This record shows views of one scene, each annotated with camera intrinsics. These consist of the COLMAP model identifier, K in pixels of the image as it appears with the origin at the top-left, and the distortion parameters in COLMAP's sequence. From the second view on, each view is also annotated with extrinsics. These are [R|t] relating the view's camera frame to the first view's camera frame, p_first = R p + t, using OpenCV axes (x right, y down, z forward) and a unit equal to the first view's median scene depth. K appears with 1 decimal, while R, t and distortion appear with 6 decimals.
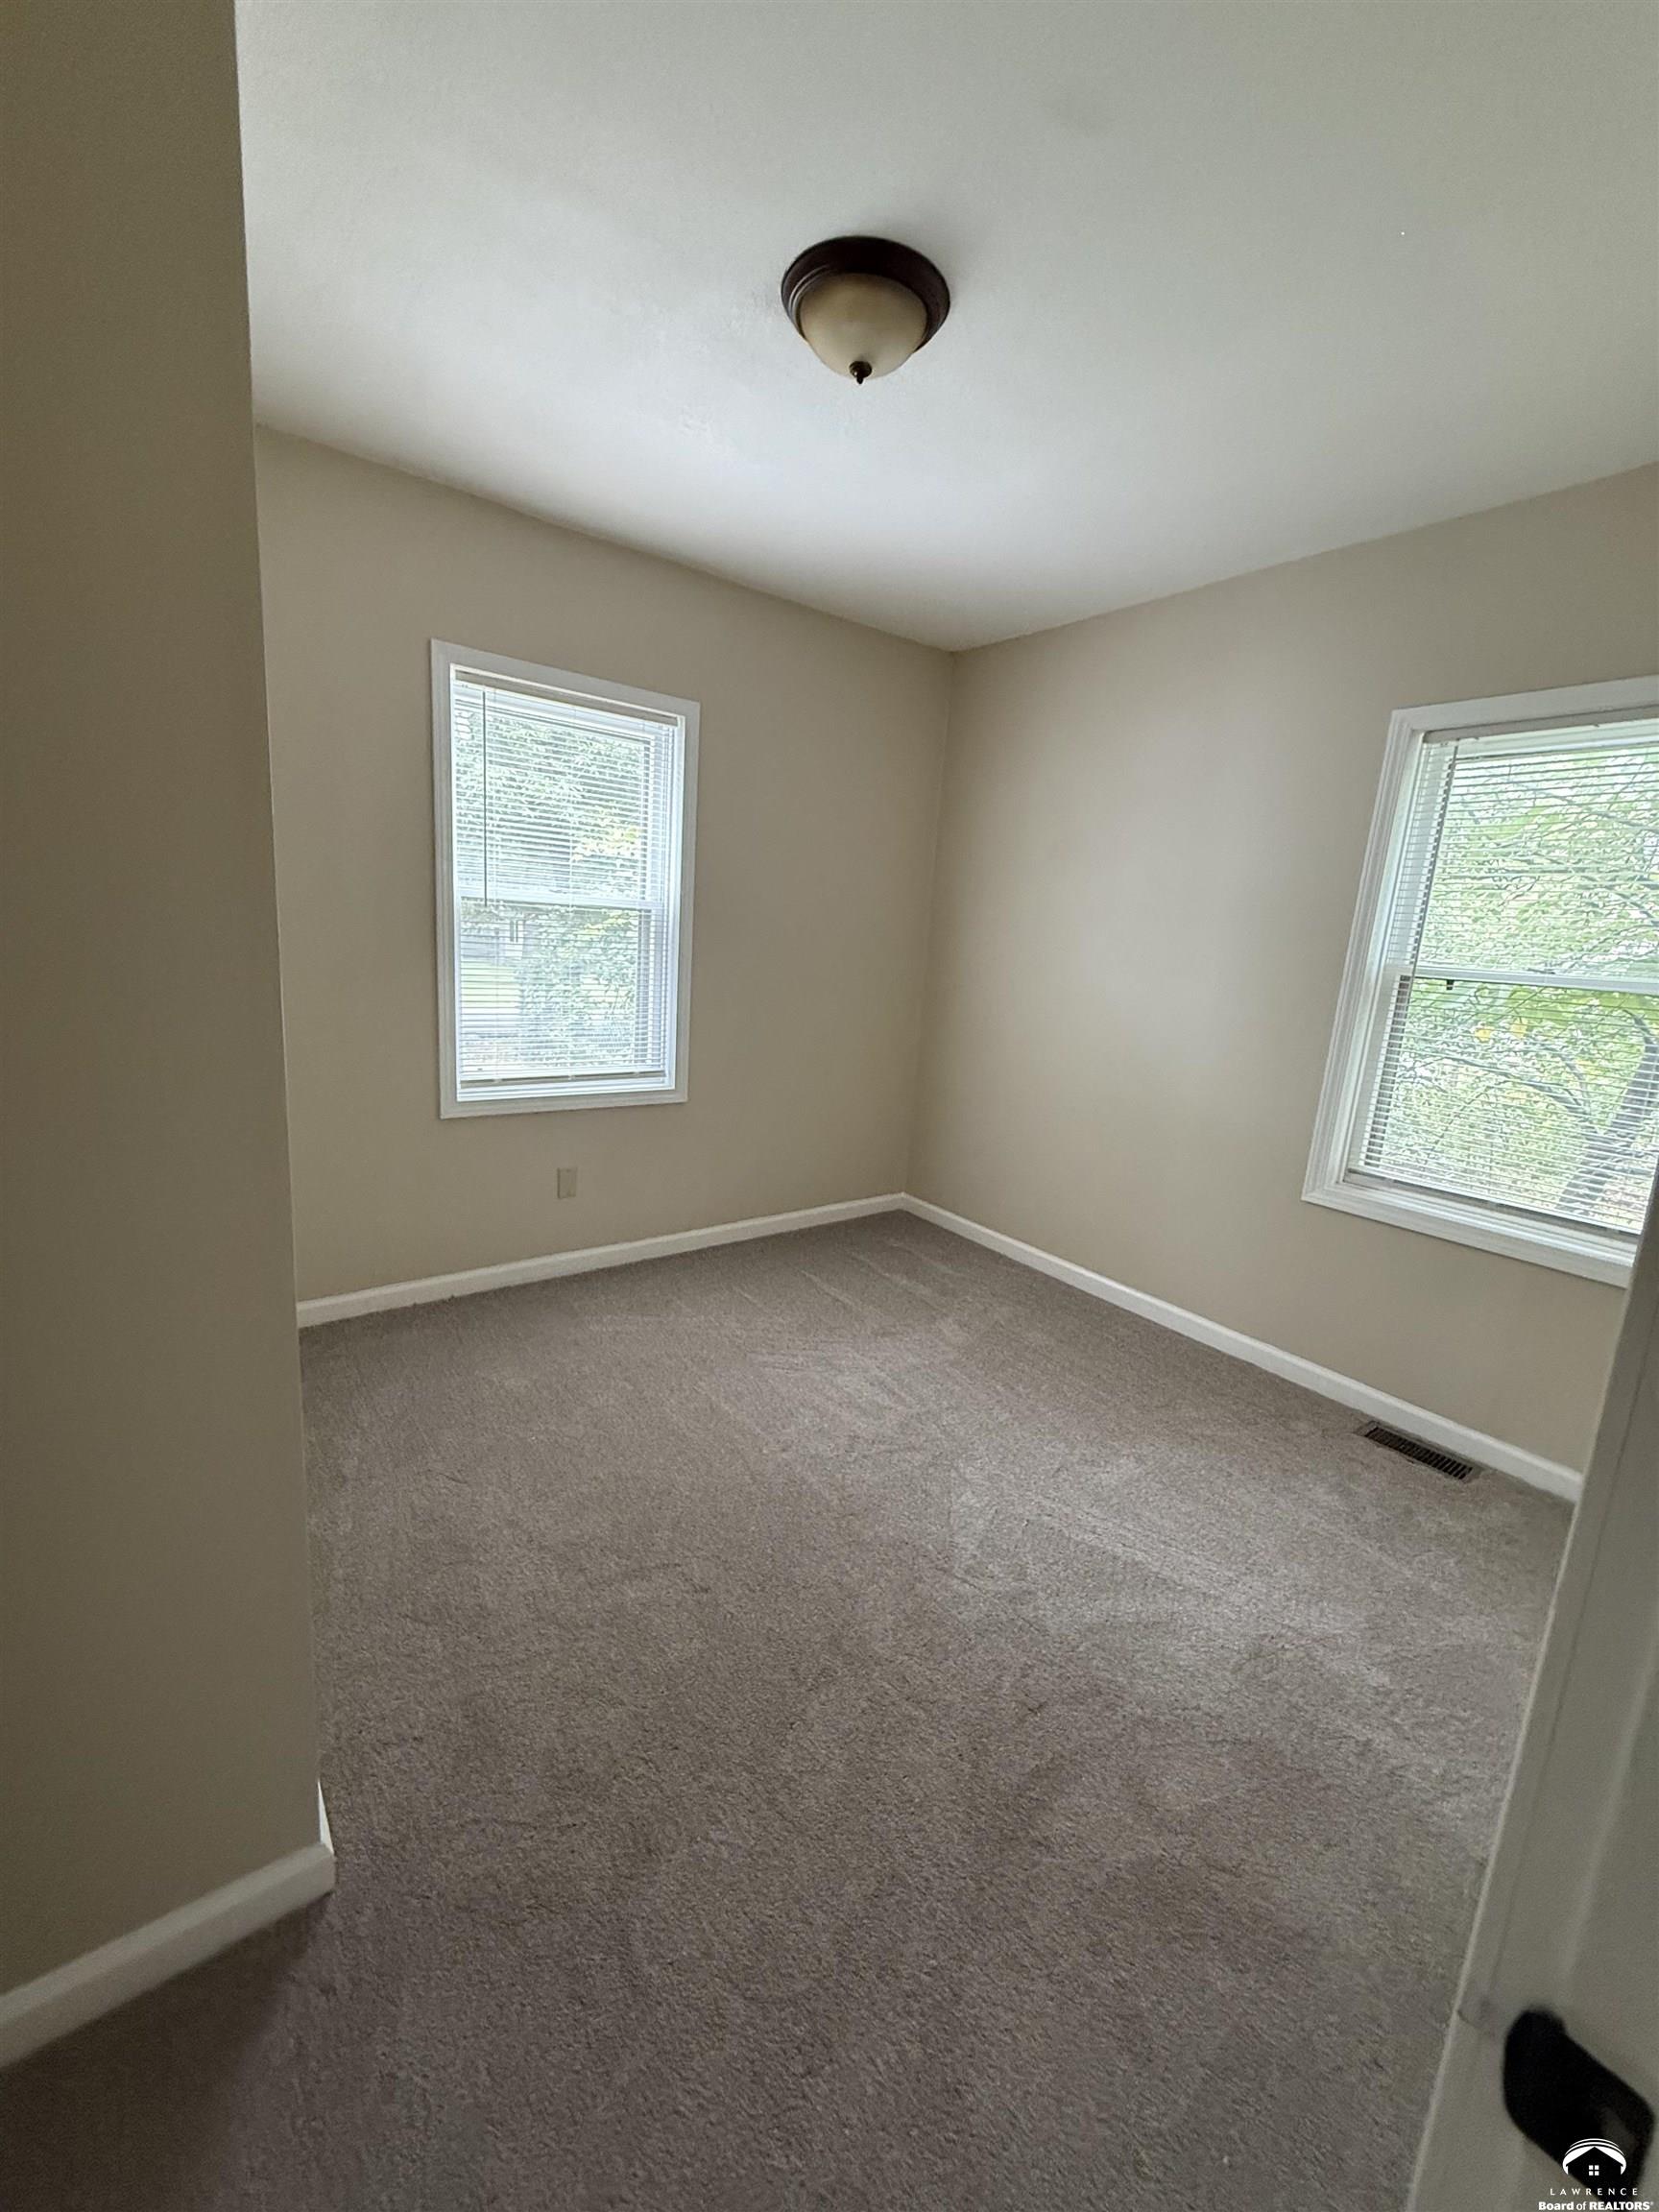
lens RADIAL K [[892.5, 0, 822.8], [0, 892.5, 1090.8], [0, 0, 1]] dist [0.001781, 0.000800]
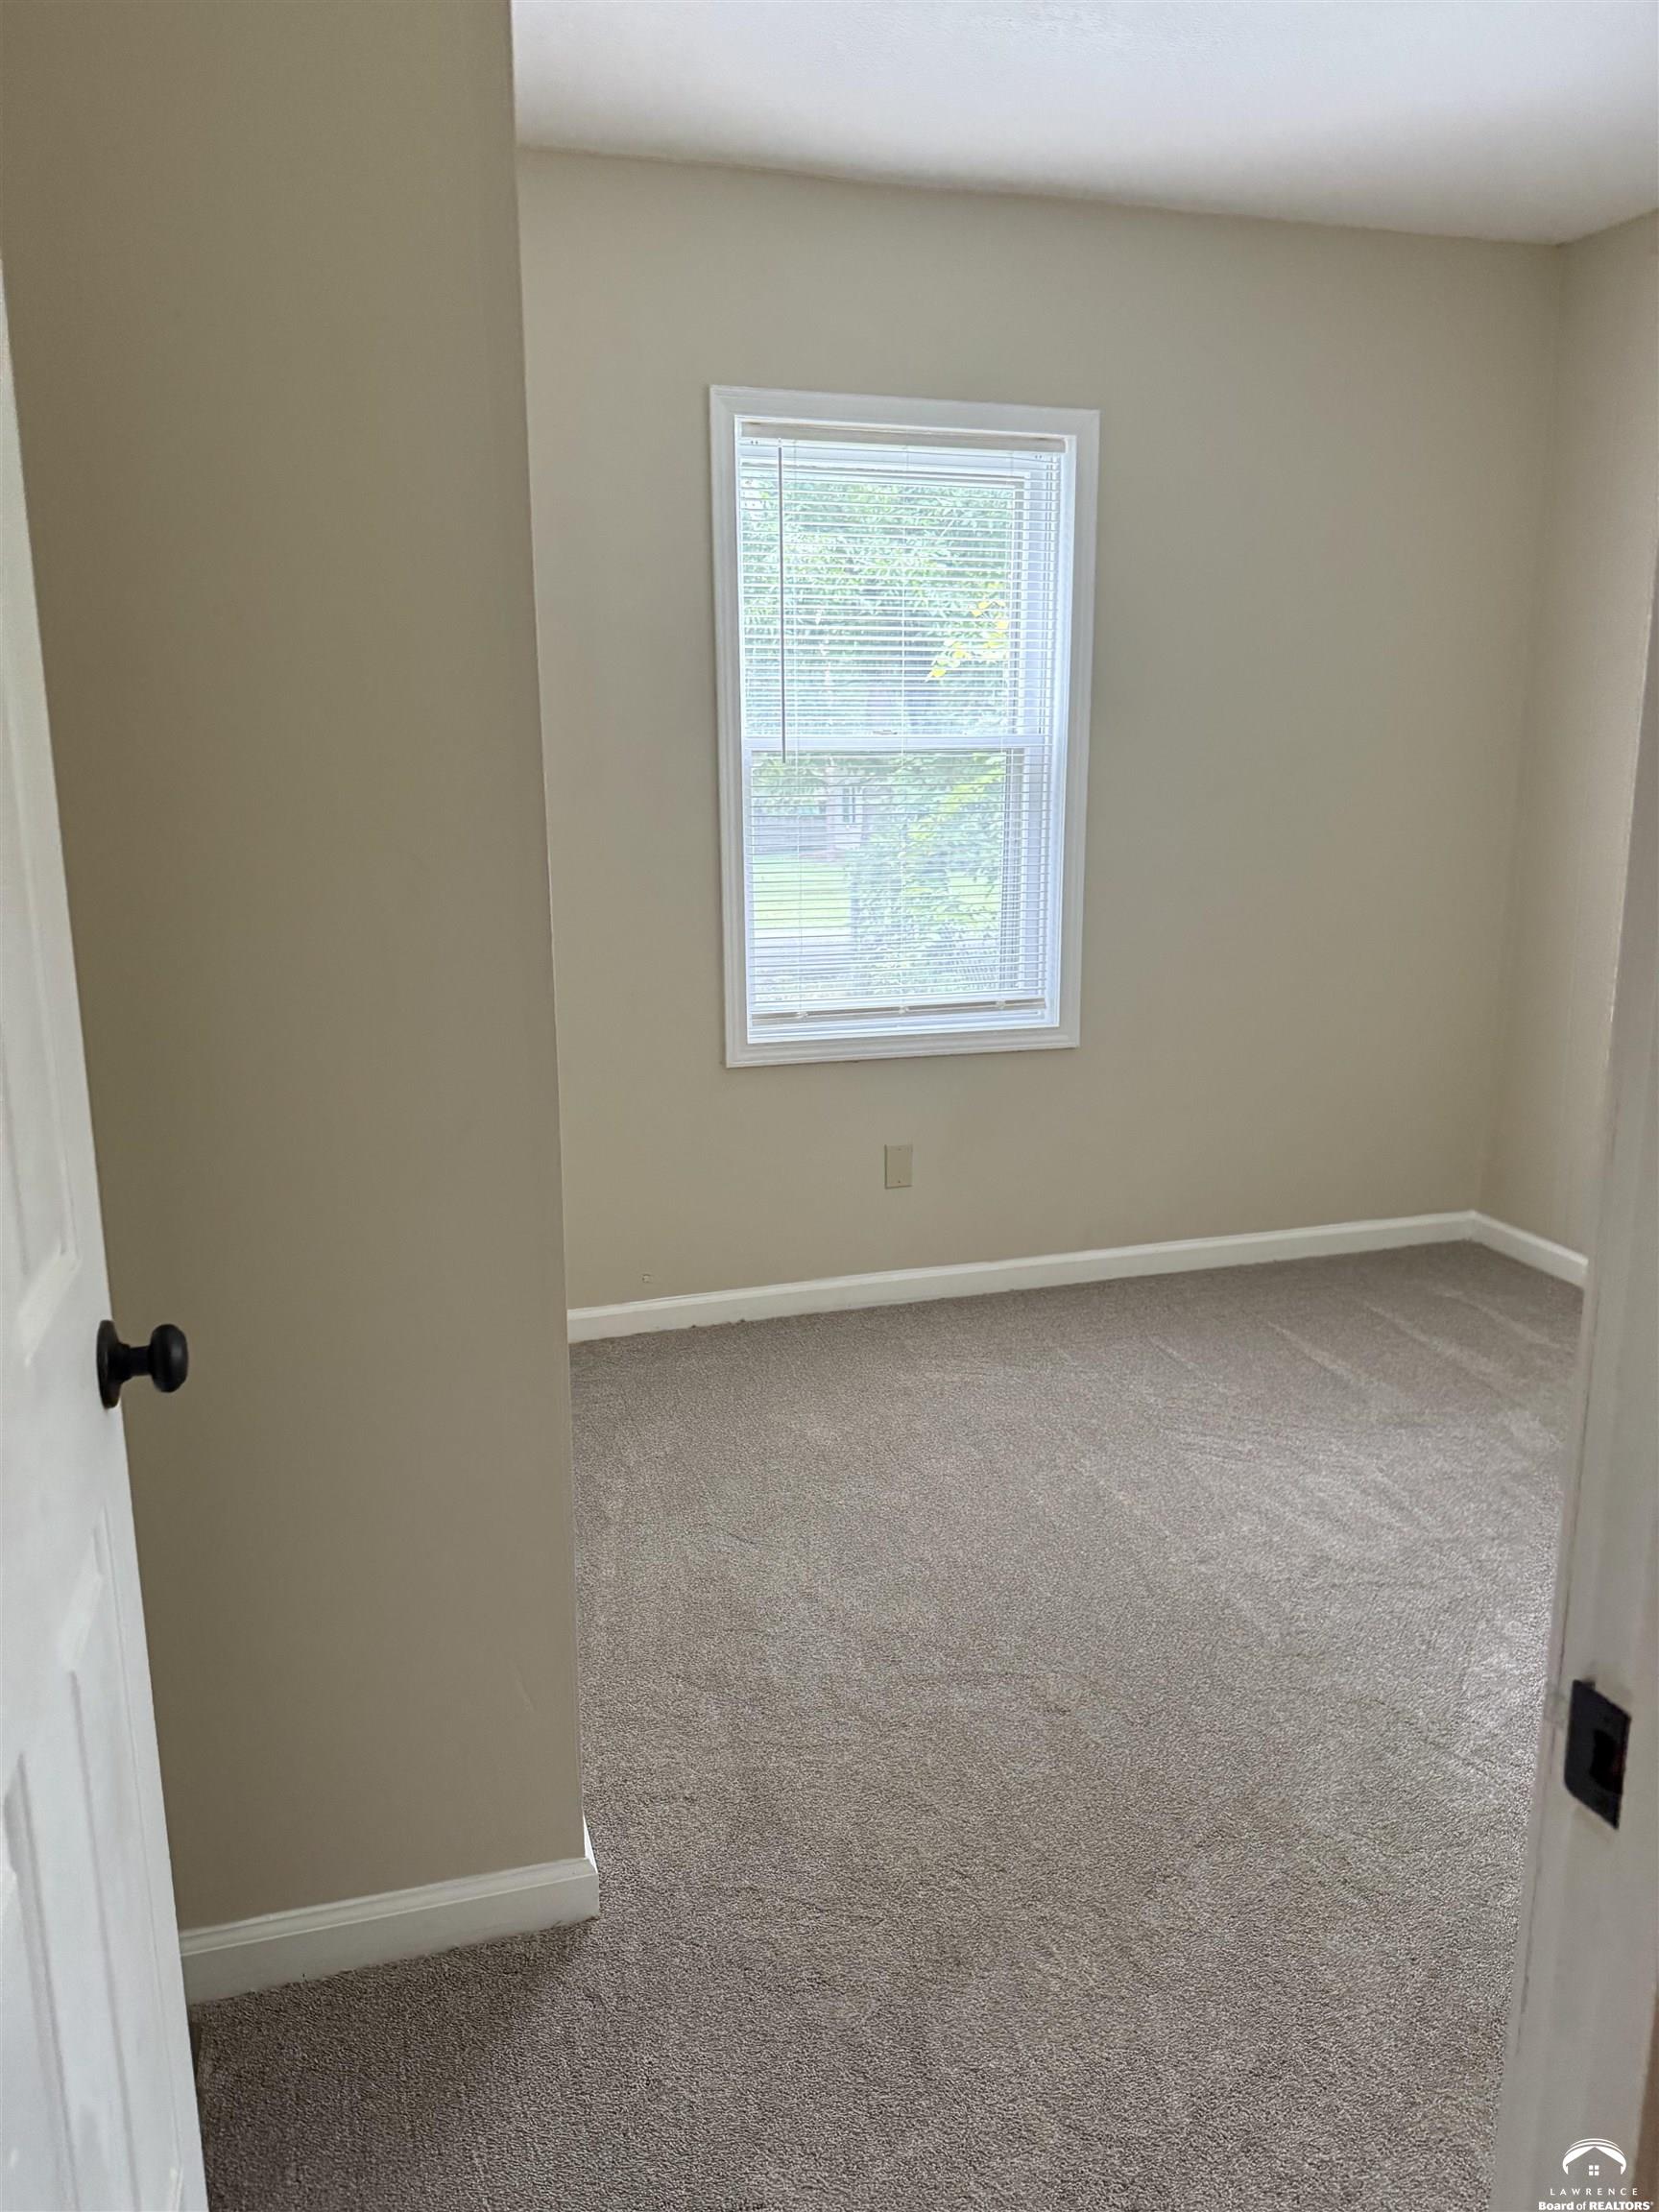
lens RADIAL K [[1535.3, 0, 783.5], [0, 1535.3, 1103.2], [0, 0, 1]] dist [0.108277, -0.150620]
pose [[0.930355, 0.007961, -0.366573, 0.073725], [0.001317, 0.999685, 0.025053, 0.032817], [0.366658, -0.023791, 0.930052, -0.141358]]
